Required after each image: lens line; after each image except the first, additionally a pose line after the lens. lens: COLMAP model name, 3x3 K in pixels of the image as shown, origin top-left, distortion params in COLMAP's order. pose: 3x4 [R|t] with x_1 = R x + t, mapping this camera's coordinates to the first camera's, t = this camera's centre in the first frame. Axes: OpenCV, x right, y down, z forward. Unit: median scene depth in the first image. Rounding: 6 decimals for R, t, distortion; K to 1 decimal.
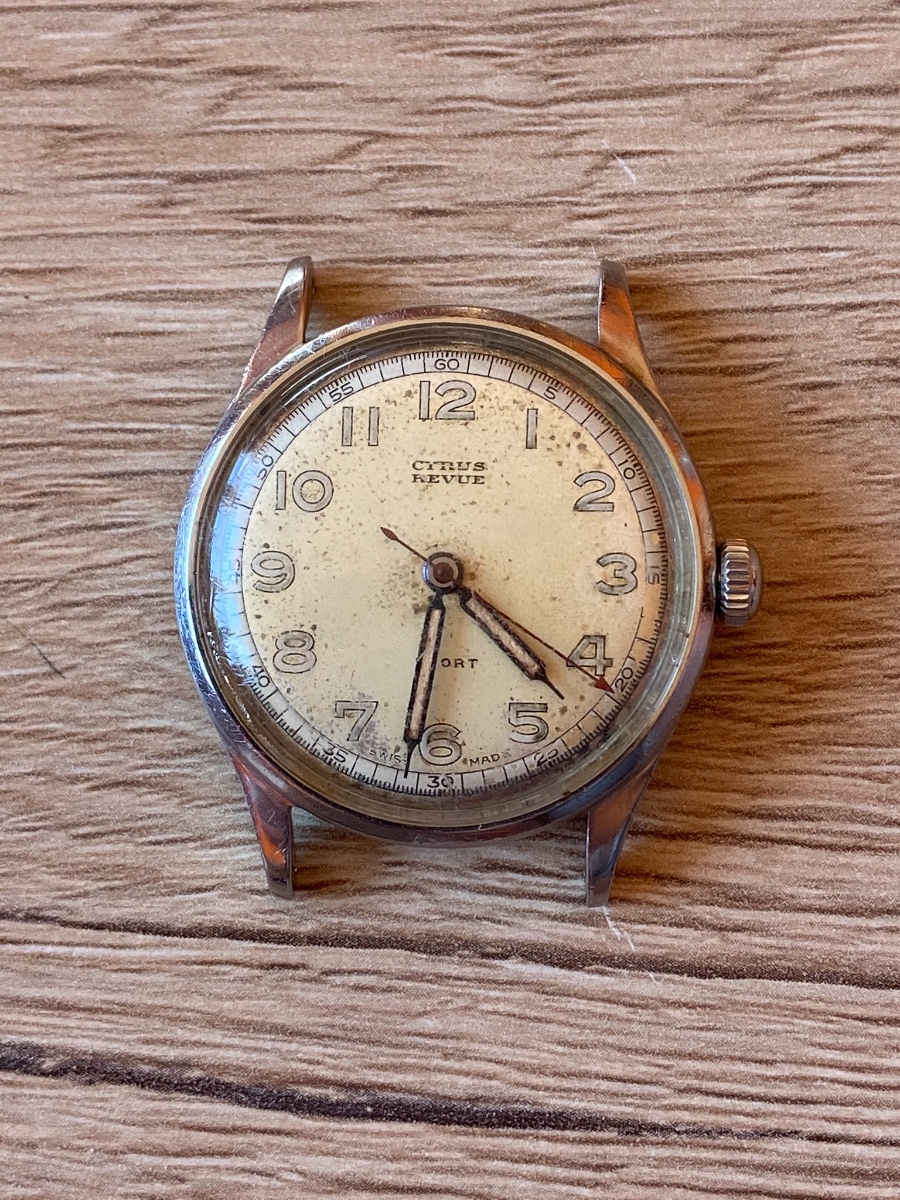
lens RADIAL K [[2142.8, 0, 450.0], [0, 2142.8, 600.0], [0, 0, 1]] dist [0.061977, -0.020495]
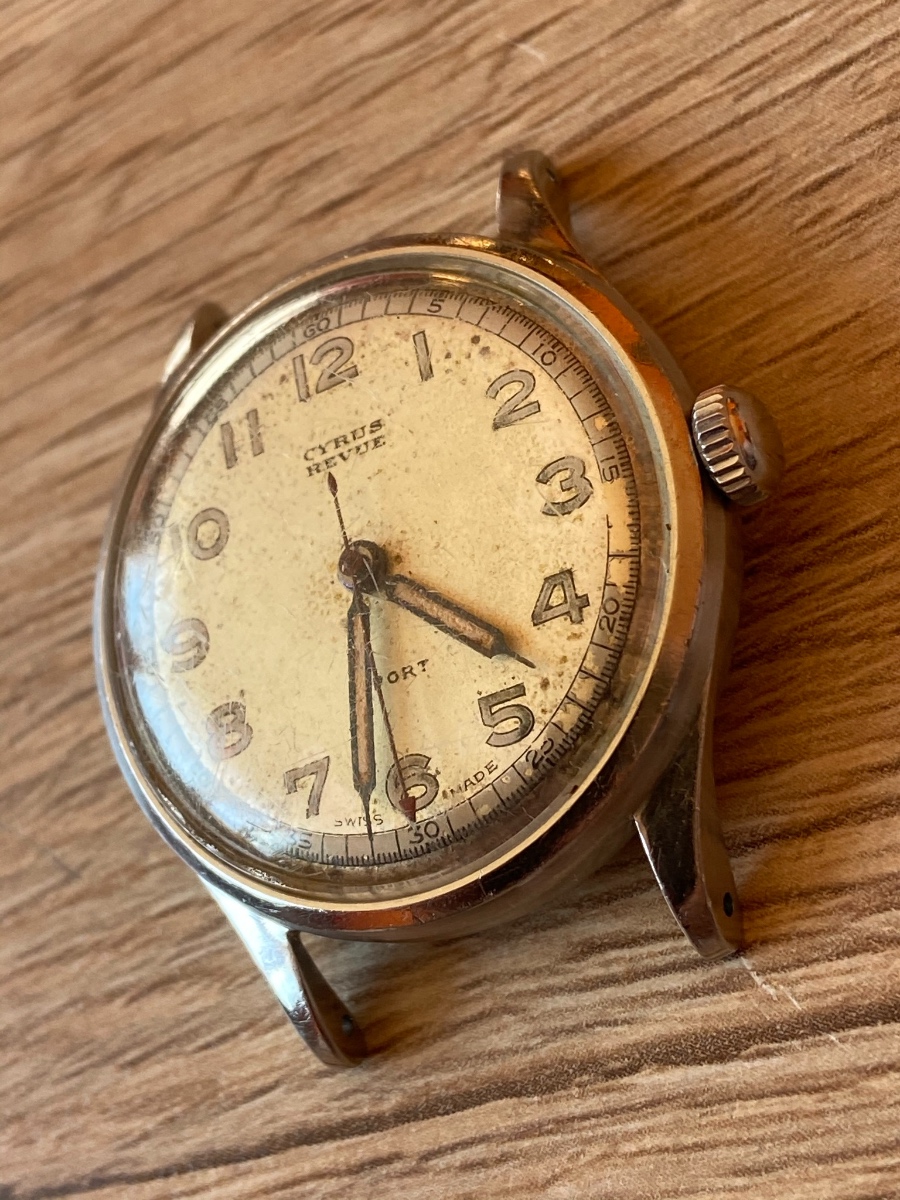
lens RADIAL K [[2142.8, 0, 450.0], [0, 2142.8, 600.0], [0, 0, 1]] dist [0.061977, -0.020495]
pose [[0.862417, -0.344224, -0.371142, 0.285961], [0.237053, 0.922468, -0.304726, 0.224318], [0.447261, 0.174821, 0.877152, 0.332651]]
